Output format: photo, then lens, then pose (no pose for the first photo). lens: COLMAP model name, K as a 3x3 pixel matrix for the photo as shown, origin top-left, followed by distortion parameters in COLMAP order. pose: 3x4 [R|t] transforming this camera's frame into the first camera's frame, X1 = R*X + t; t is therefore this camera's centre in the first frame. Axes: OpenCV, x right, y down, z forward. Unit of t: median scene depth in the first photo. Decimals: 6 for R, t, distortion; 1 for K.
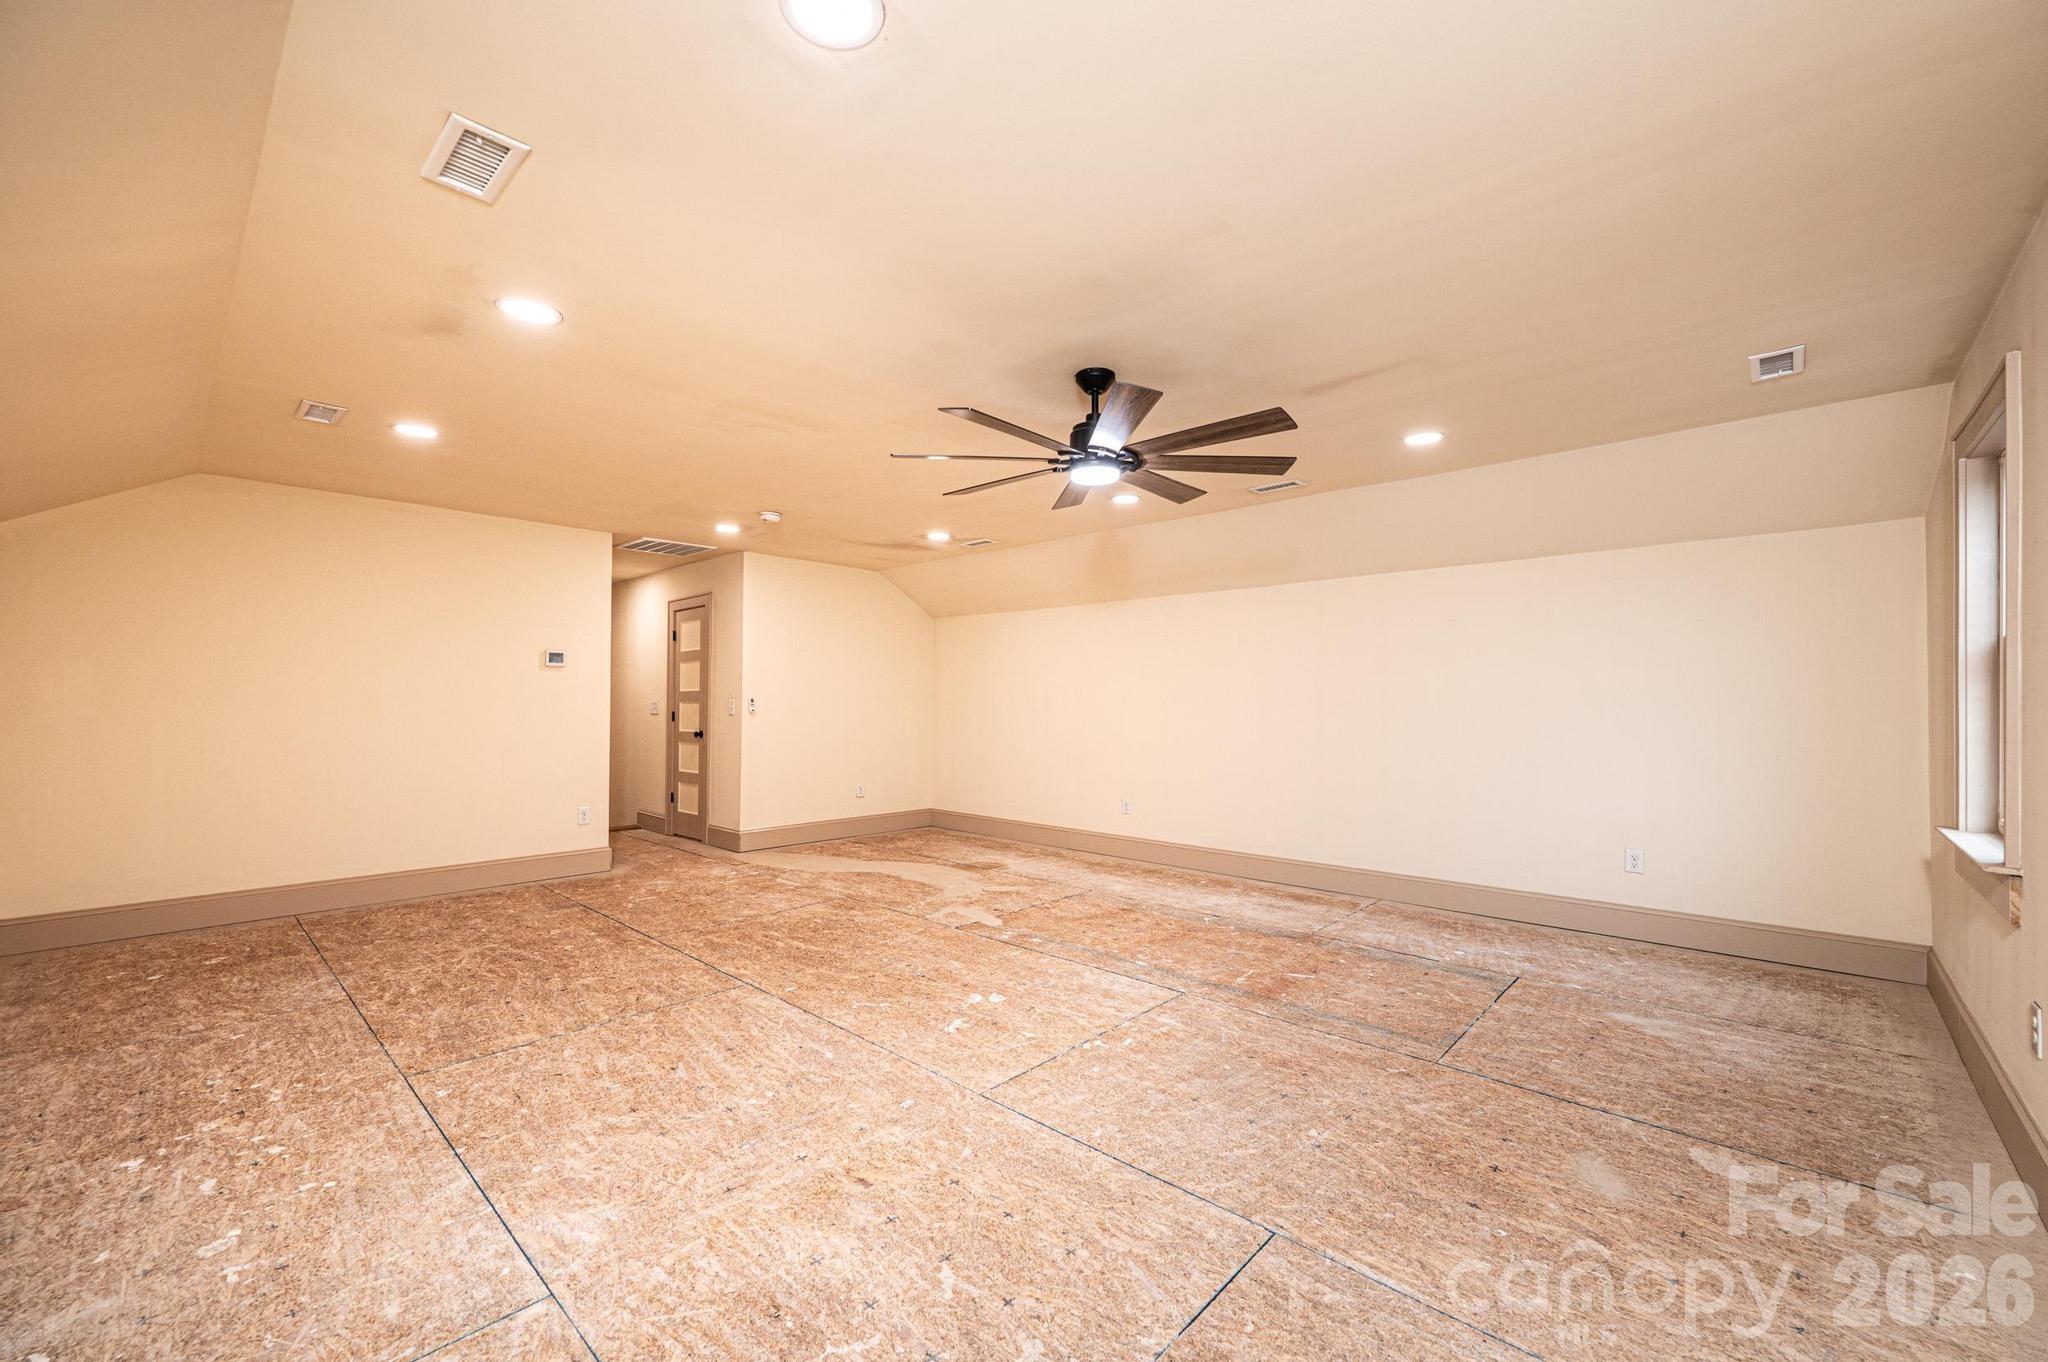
lens RADIAL K [[816.3, 0, 1028.7], [0, 816.3, 692.3], [0, 0, 1]] dist [-0.001741, 0.000156]
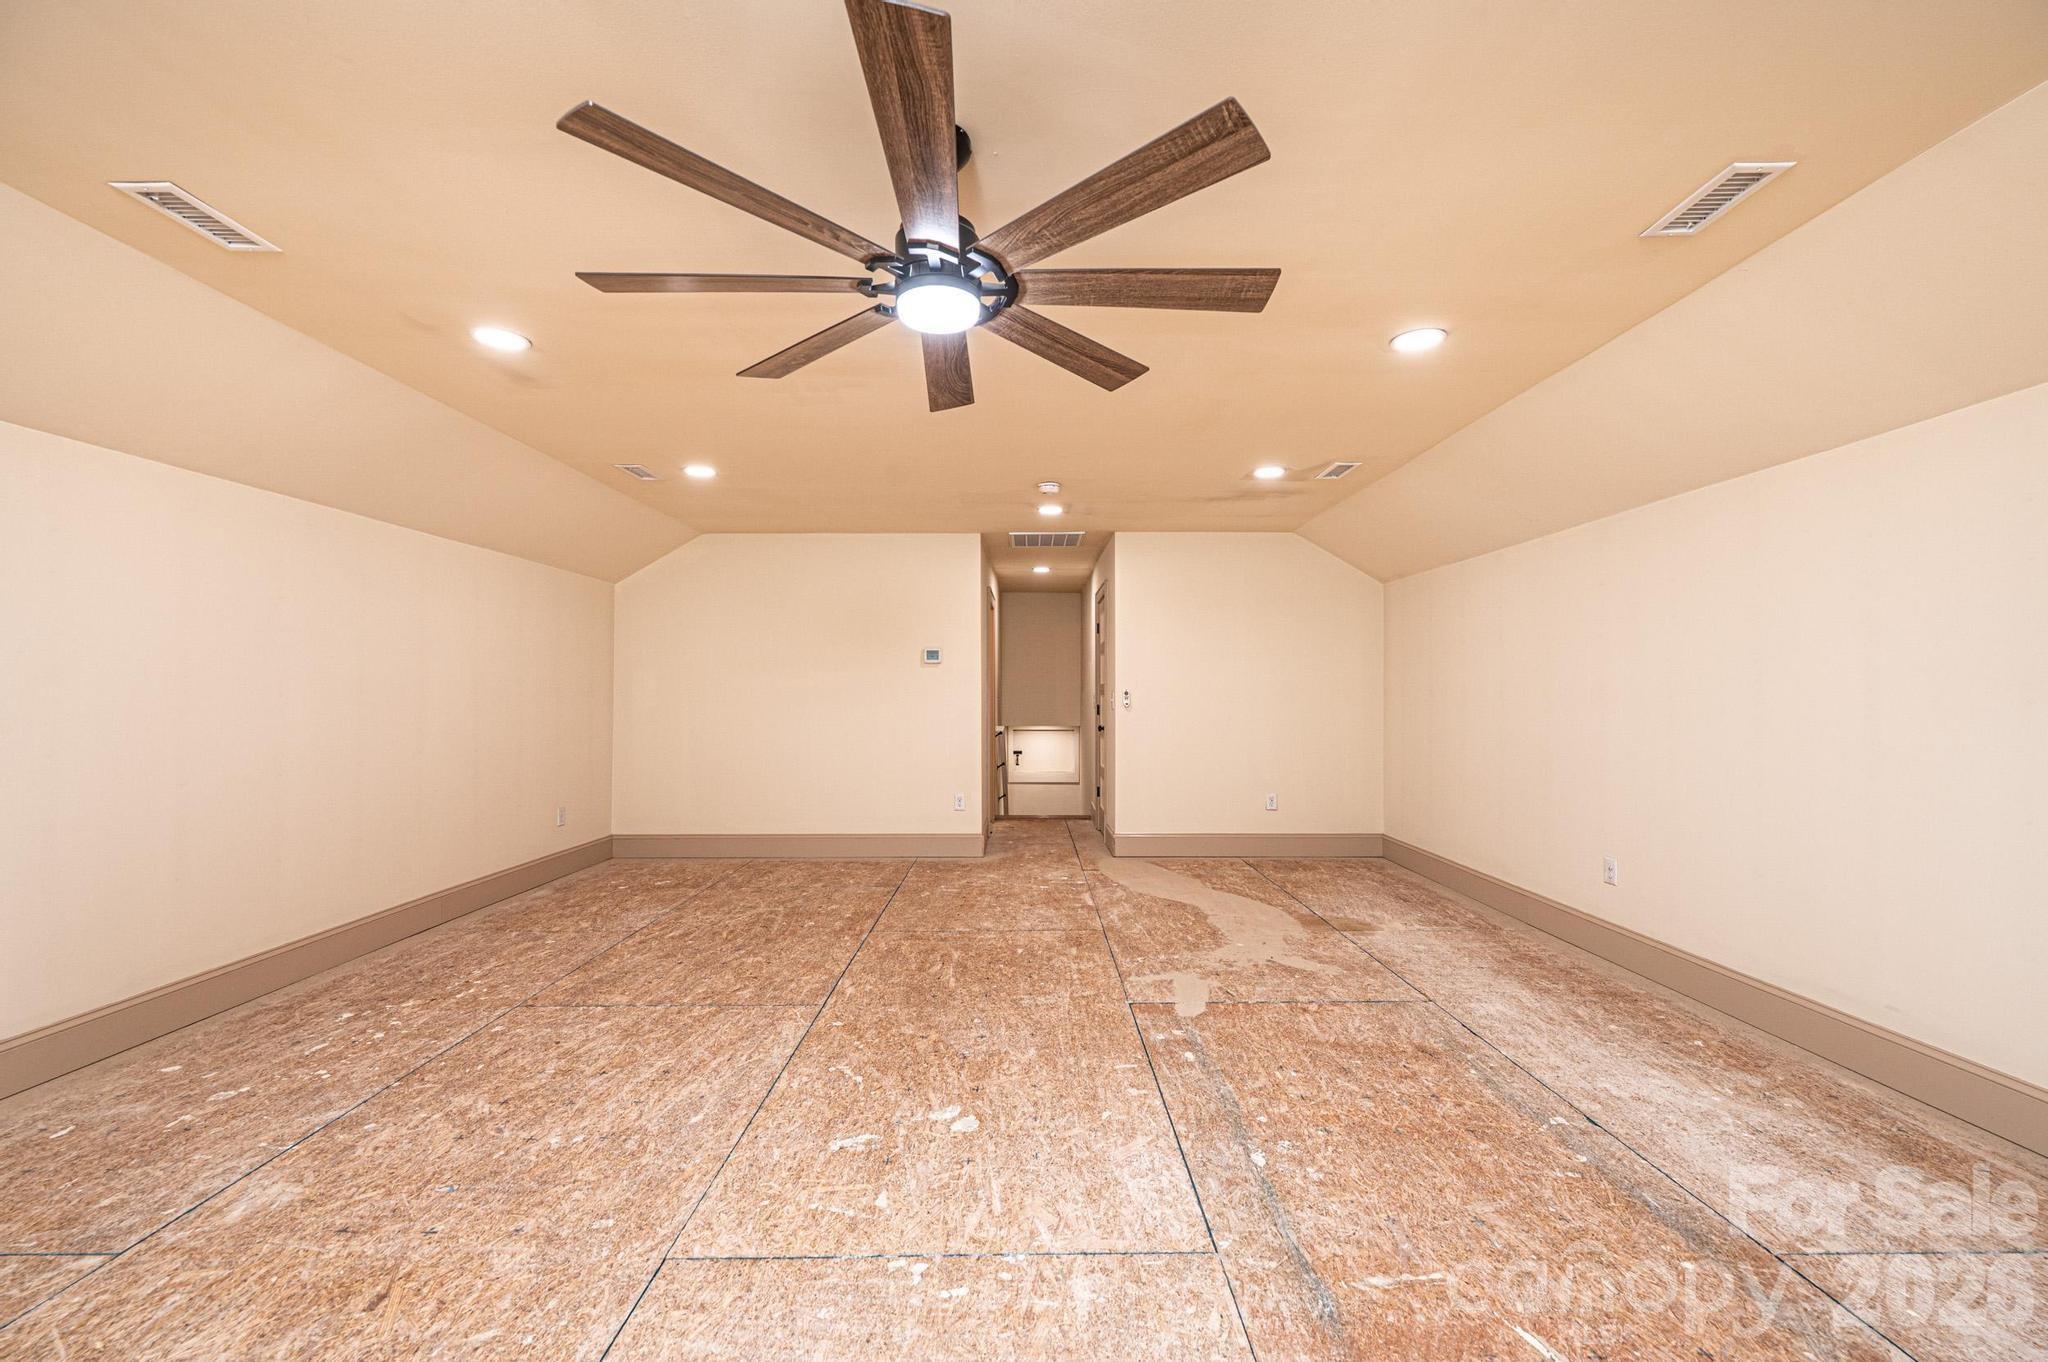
lens RADIAL K [[816.3, 0, 1025.2], [0, 816.3, 686.7], [0, 0, 1]] dist [-0.001741, 0.000156]
pose [[0.681928, -0.012546, -0.731312, 0.437665], [0.012692, 0.999905, -0.005319, 0.010468], [0.731310, -0.005655, 0.682022, 0.501586]]
